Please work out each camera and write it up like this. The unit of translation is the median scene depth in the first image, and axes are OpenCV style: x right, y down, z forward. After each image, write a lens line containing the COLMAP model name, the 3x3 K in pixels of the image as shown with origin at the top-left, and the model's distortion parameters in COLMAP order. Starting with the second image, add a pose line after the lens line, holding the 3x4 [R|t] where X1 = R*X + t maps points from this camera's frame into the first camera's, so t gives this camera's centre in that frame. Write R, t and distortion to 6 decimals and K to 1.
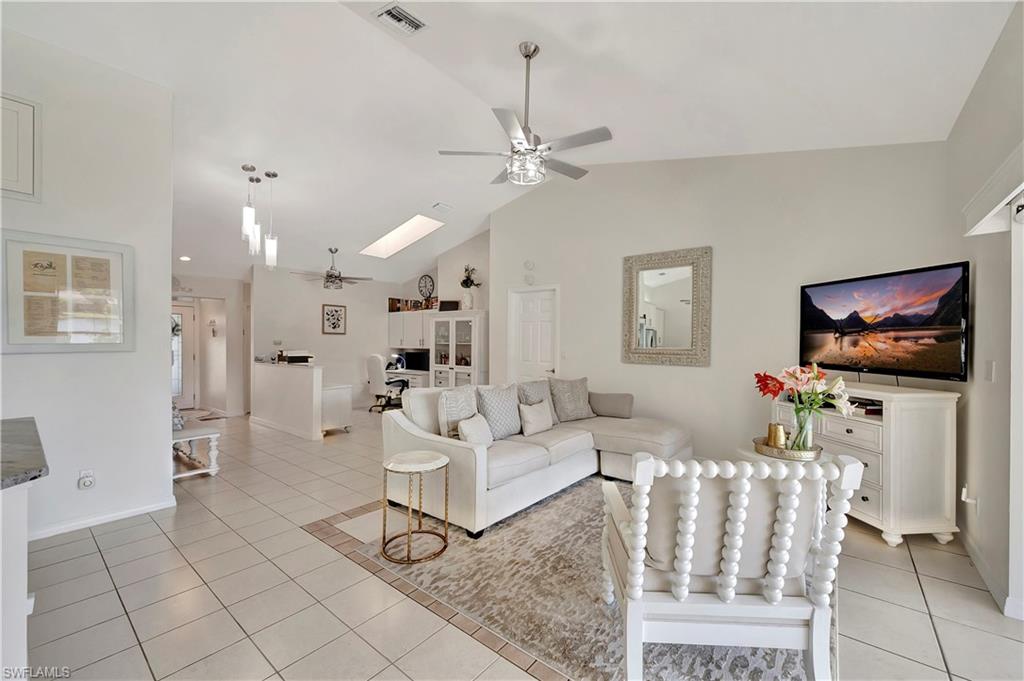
lens RADIAL K [[414.6, 0, 513.0], [0, 414.6, 341.9], [0, 0, 1]] dist [0.000827, 0.000018]
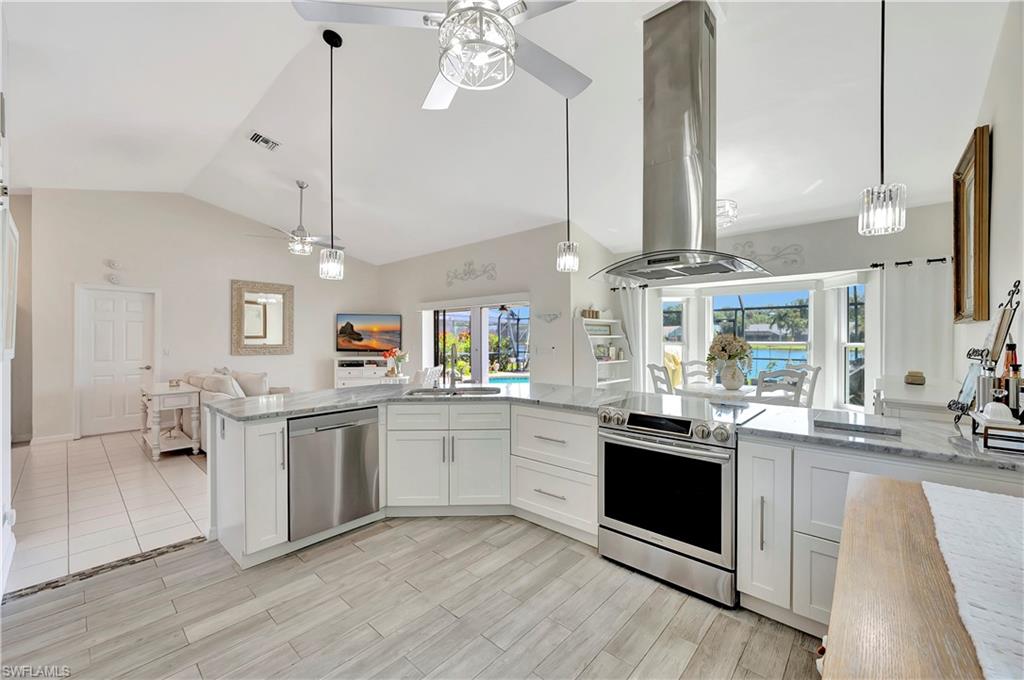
lens RADIAL K [[412.7, 0, 518.3], [0, 412.7, 340.4], [0, 0, 1]] dist [0.001350, 0.000061]
pose [[0.044459, -0.008179, 0.998978, -0.699204], [-0.000140, 0.999966, 0.008194, -0.007151], [-0.999011, -0.000504, 0.044456, -0.017387]]
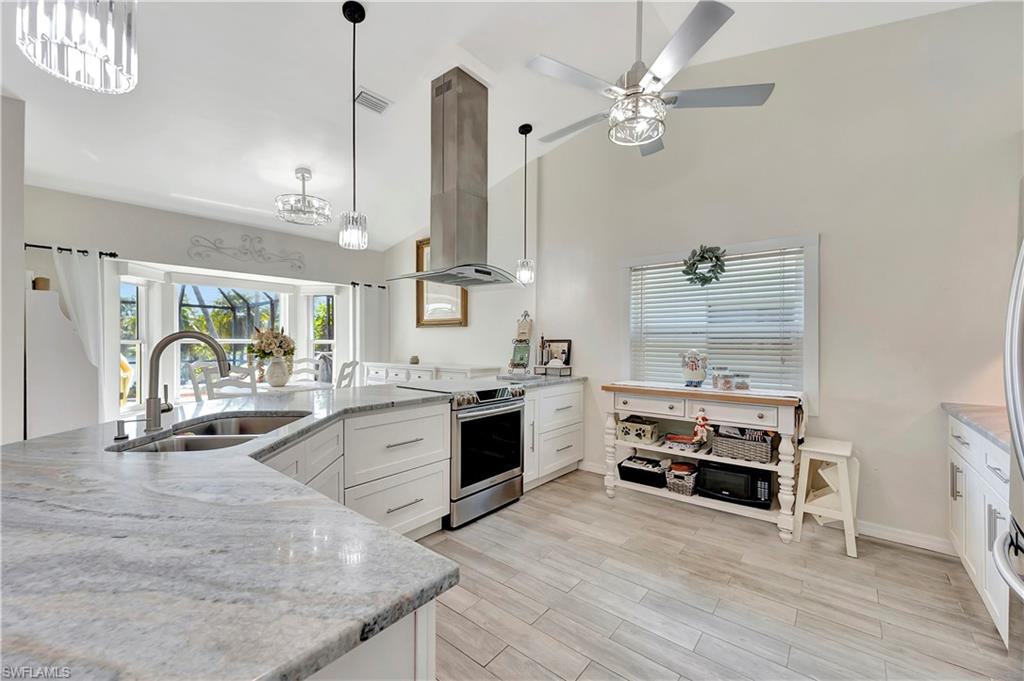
lens RADIAL K [[405.2, 0, 511.1], [0, 405.2, 344.0], [0, 0, 1]] dist [-0.000595, -0.000126]
pose [[-0.999991, -0.003841, -0.001780, -0.411890], [-0.003844, 0.999991, 0.001673, 0.006211], [0.001773, 0.001680, -0.999997, 0.287578]]
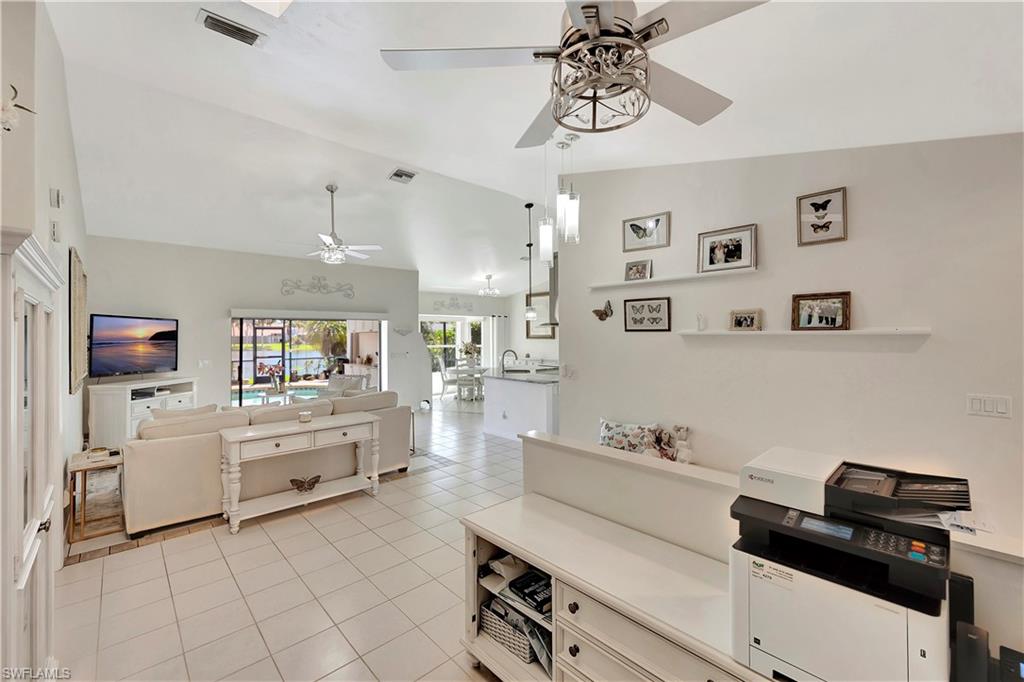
lens RADIAL K [[414.6, 0, 513.0], [0, 414.6, 342.4], [0, 0, 1]] dist [0.000827, 0.000018]
pose [[-0.993006, 0.001532, 0.118053, -0.368135], [0.003247, 0.999892, 0.014331, -0.030072], [-0.118018, 0.014614, -0.992904, 1.029872]]
